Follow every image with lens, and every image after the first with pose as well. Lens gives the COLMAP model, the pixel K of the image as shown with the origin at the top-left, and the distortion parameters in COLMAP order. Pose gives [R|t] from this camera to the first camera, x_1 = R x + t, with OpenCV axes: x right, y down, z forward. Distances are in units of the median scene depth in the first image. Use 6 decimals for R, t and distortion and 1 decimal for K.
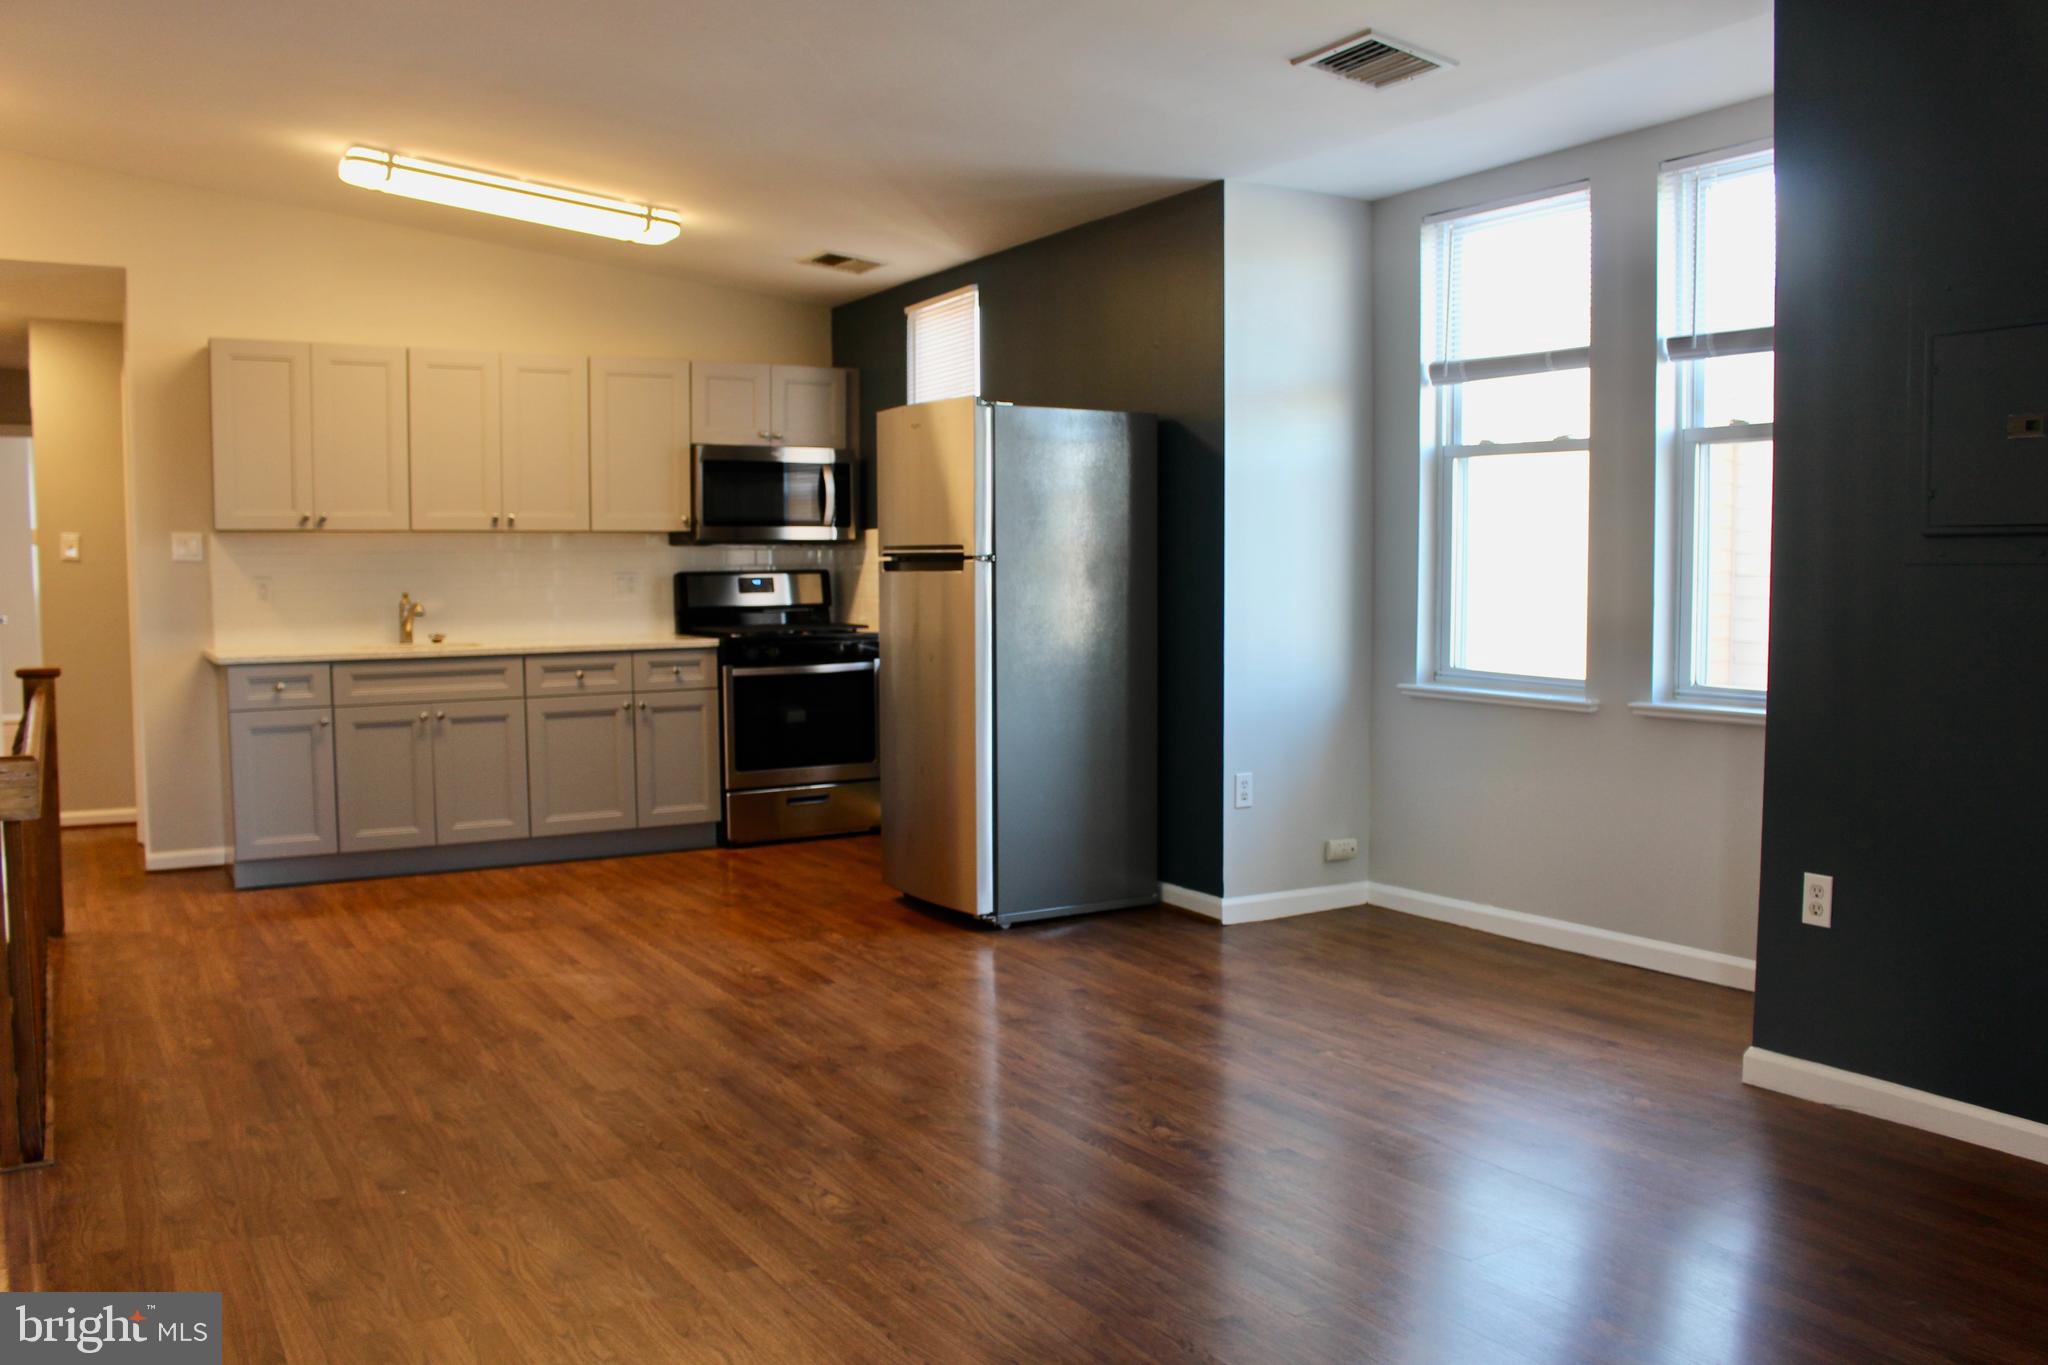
lens RADIAL K [[1668.9, 0, 1031.8], [0, 1668.9, 690.3], [0, 0, 1]] dist [-0.153230, 0.116242]
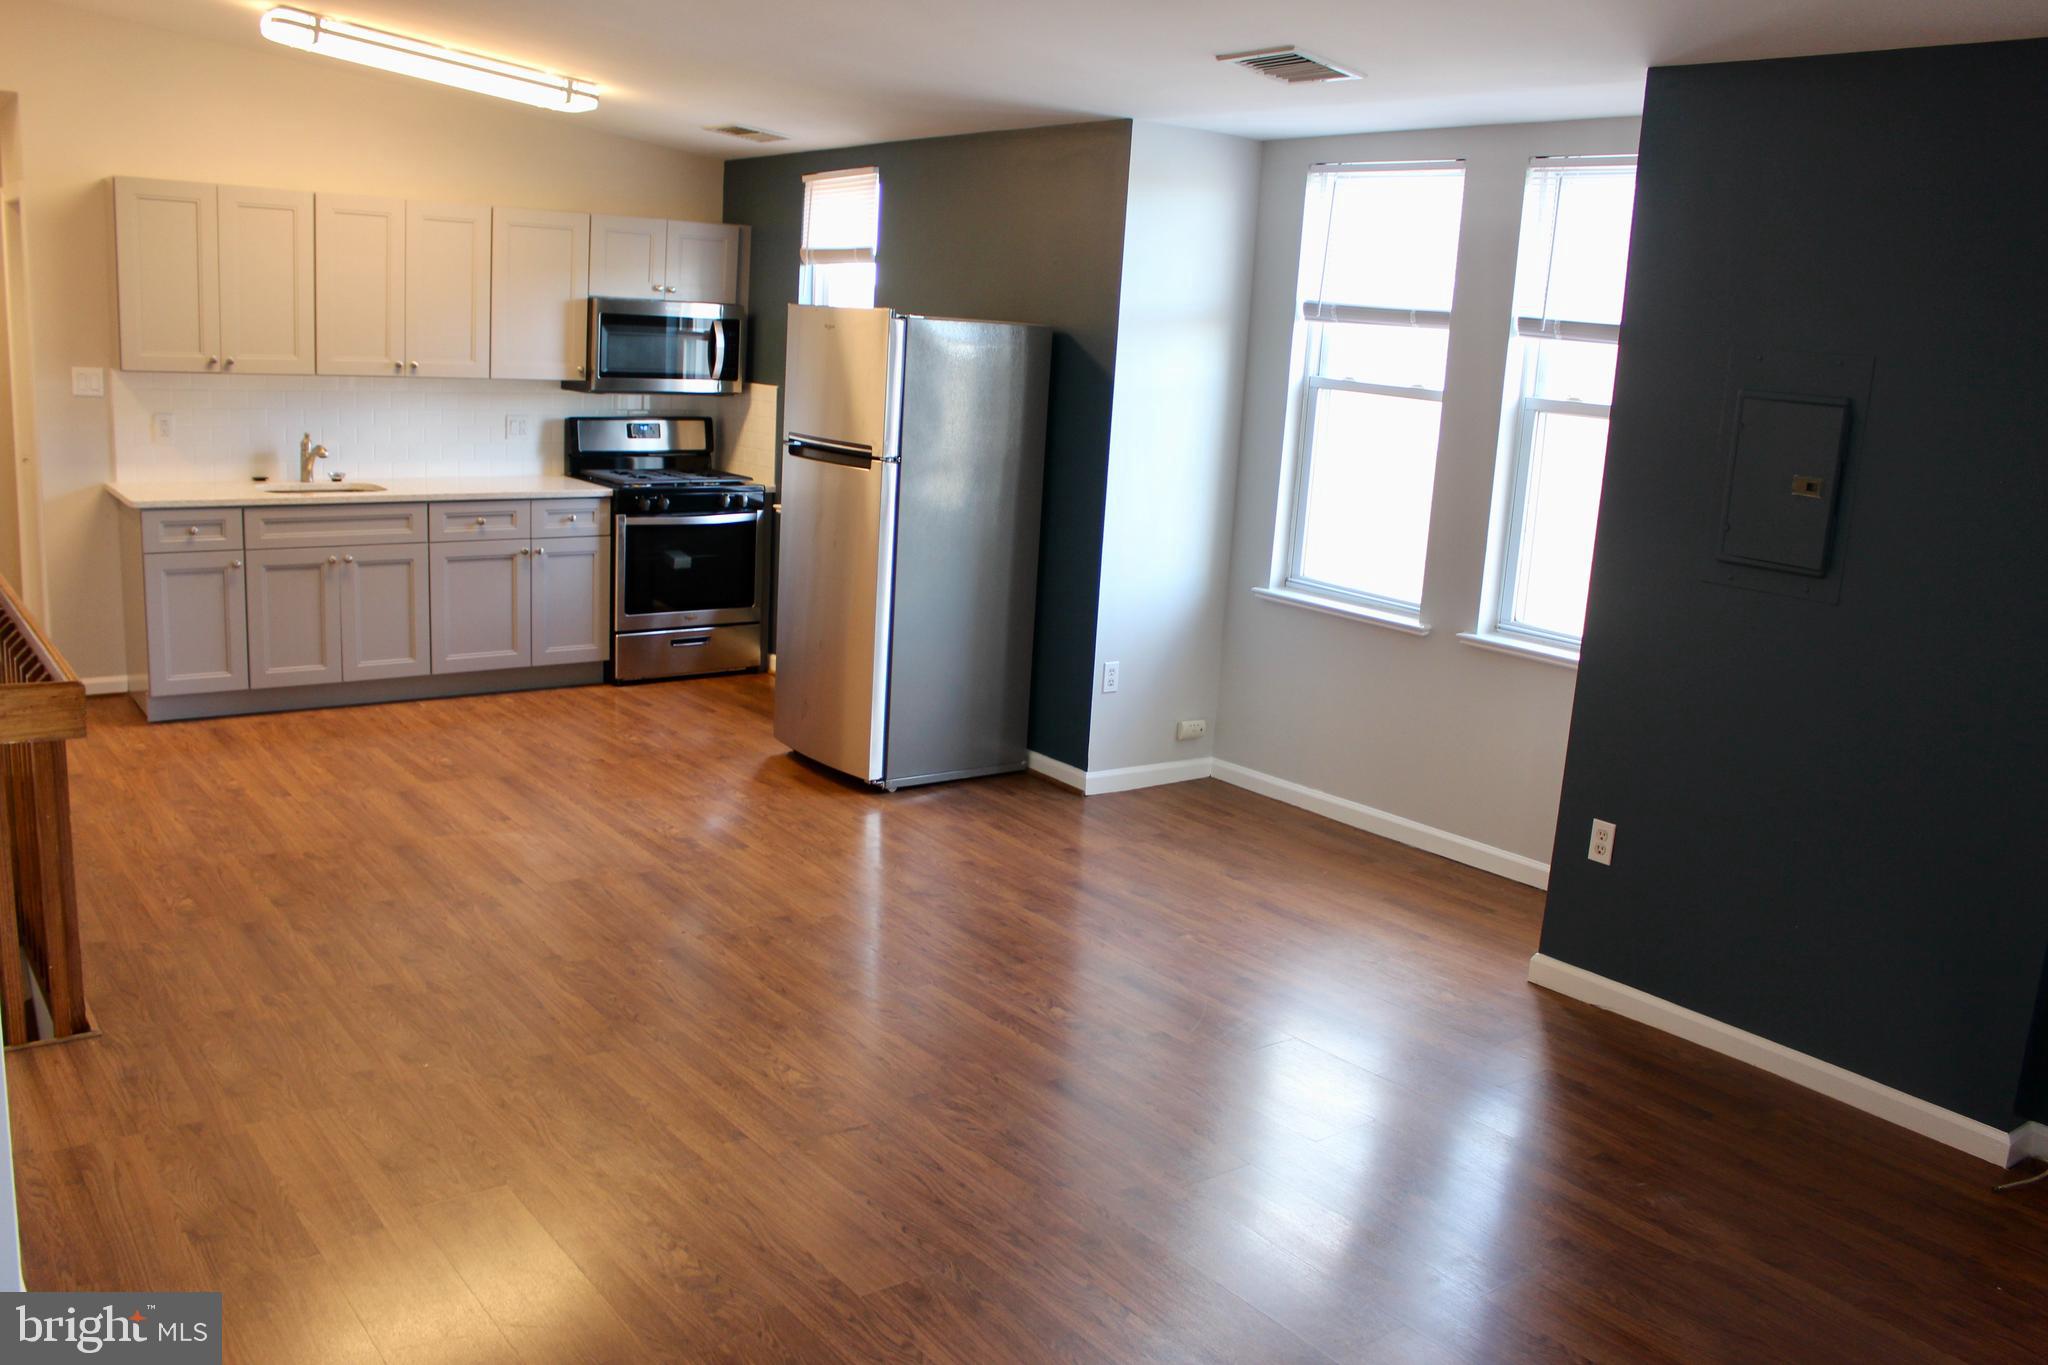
lens RADIAL K [[1668.9, 0, 1031.8], [0, 1668.9, 690.3], [0, 0, 1]] dist [-0.153230, 0.116242]
pose [[0.991704, 0.040698, 0.121927, -0.061294], [-0.057461, 0.988863, 0.137289, -0.081760], [-0.114982, -0.143156, 0.982998, -0.095579]]
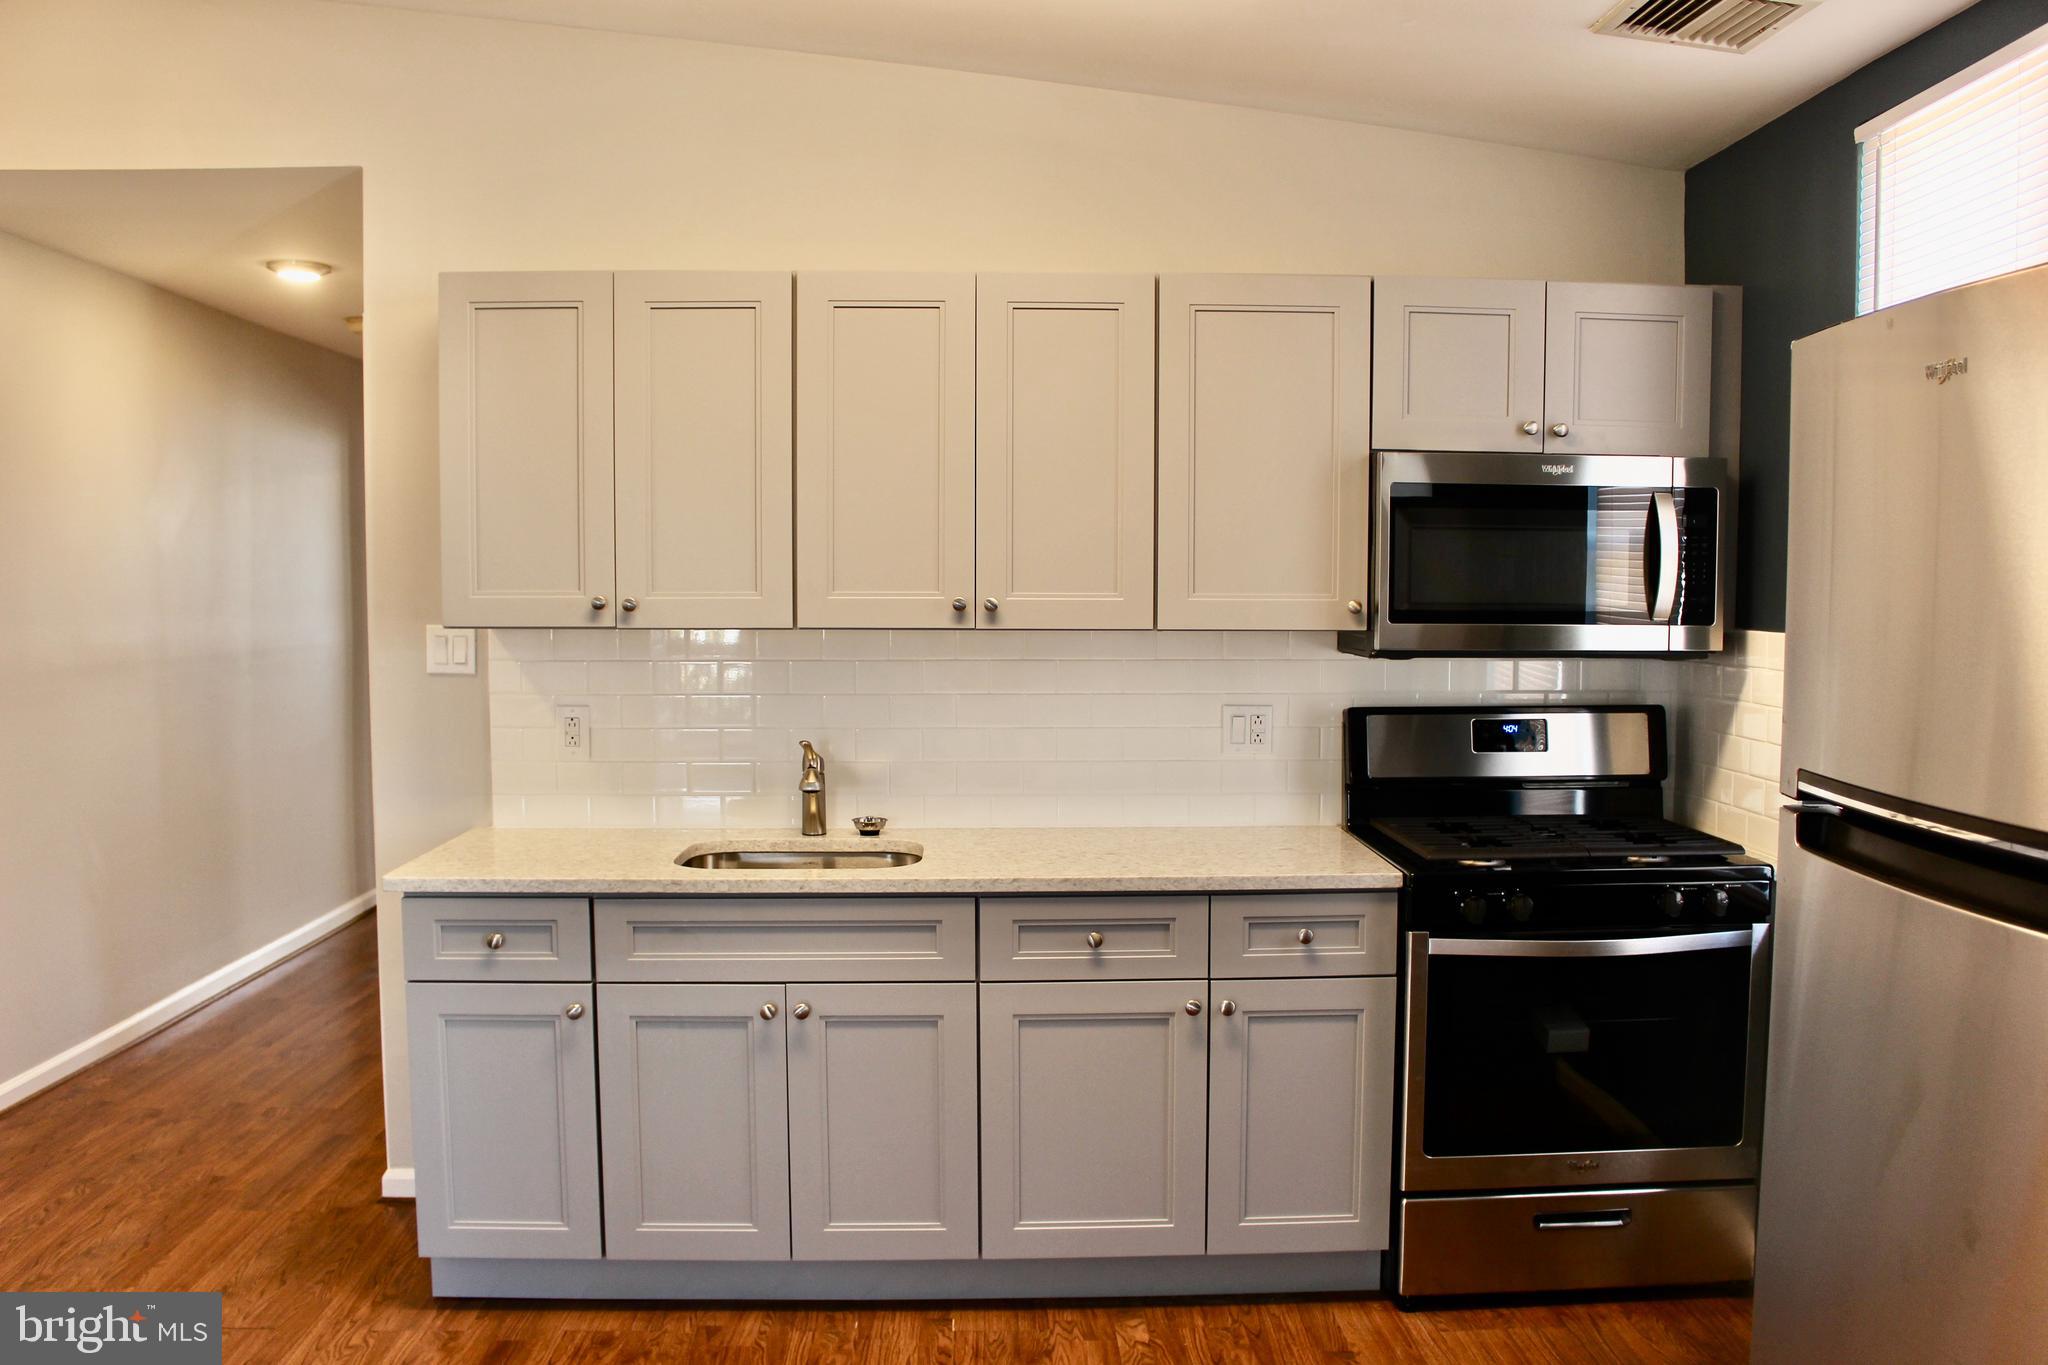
lens RADIAL K [[1668.9, 0, 1031.8], [0, 1668.9, 690.3], [0, 0, 1]] dist [-0.153230, 0.116242]
pose [[0.869548, 0.039540, -0.492264, -0.068957], [-0.043992, 0.999029, 0.002536, -0.100596], [0.491886, 0.019451, 0.870442, 0.705092]]
